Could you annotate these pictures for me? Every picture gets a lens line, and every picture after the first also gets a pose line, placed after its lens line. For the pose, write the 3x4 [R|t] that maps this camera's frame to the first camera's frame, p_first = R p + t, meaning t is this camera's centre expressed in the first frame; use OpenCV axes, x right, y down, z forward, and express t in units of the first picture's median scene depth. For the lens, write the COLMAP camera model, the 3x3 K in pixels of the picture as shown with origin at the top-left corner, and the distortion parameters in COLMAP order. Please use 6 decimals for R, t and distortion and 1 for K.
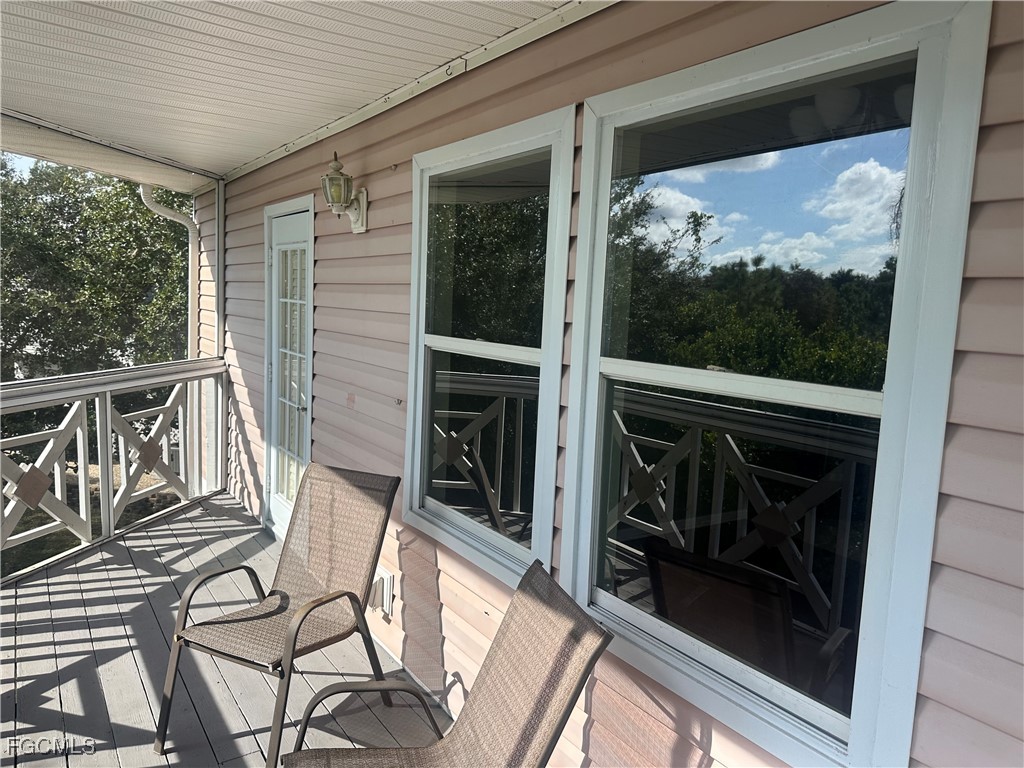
lens RADIAL K [[722.4, 0, 512.7], [0, 722.4, 380.5], [0, 0, 1]] dist [0.046198, -0.041496]
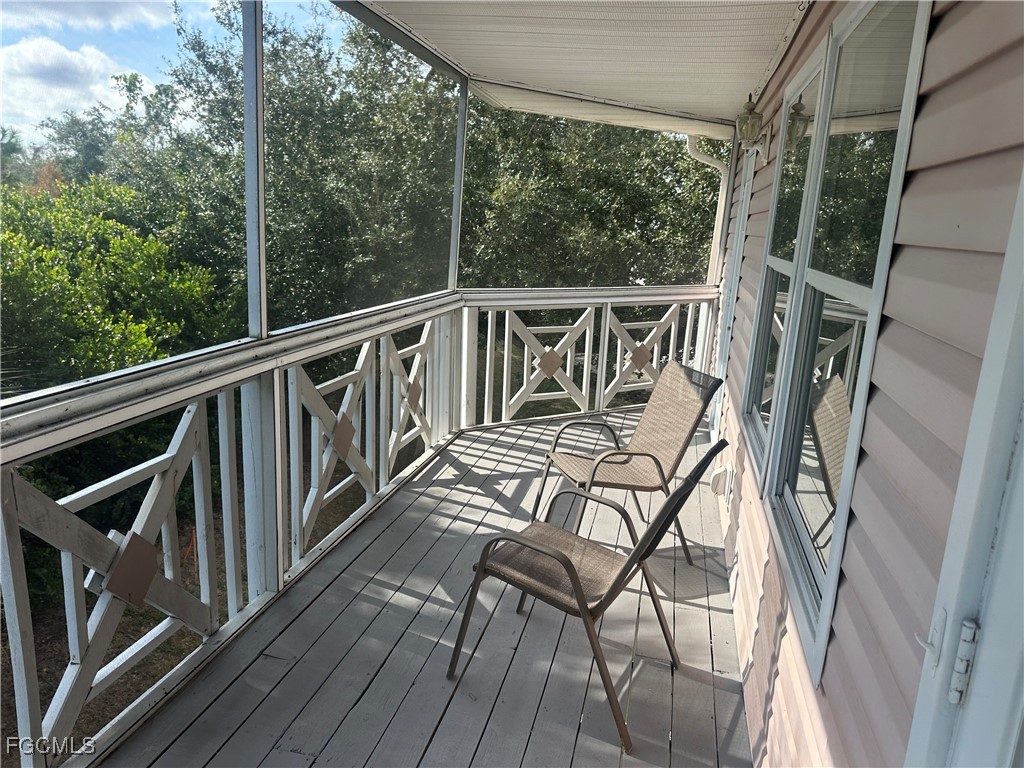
lens RADIAL K [[722.4, 0, 512.0], [0, 722.4, 389.6], [0, 0, 1]] dist [0.046198, -0.041496]
pose [[0.674997, 0.157900, -0.720727, 0.317647], [-0.098017, 0.987364, 0.124518, 0.026229], [0.731281, -0.013406, 0.681944, -0.026532]]
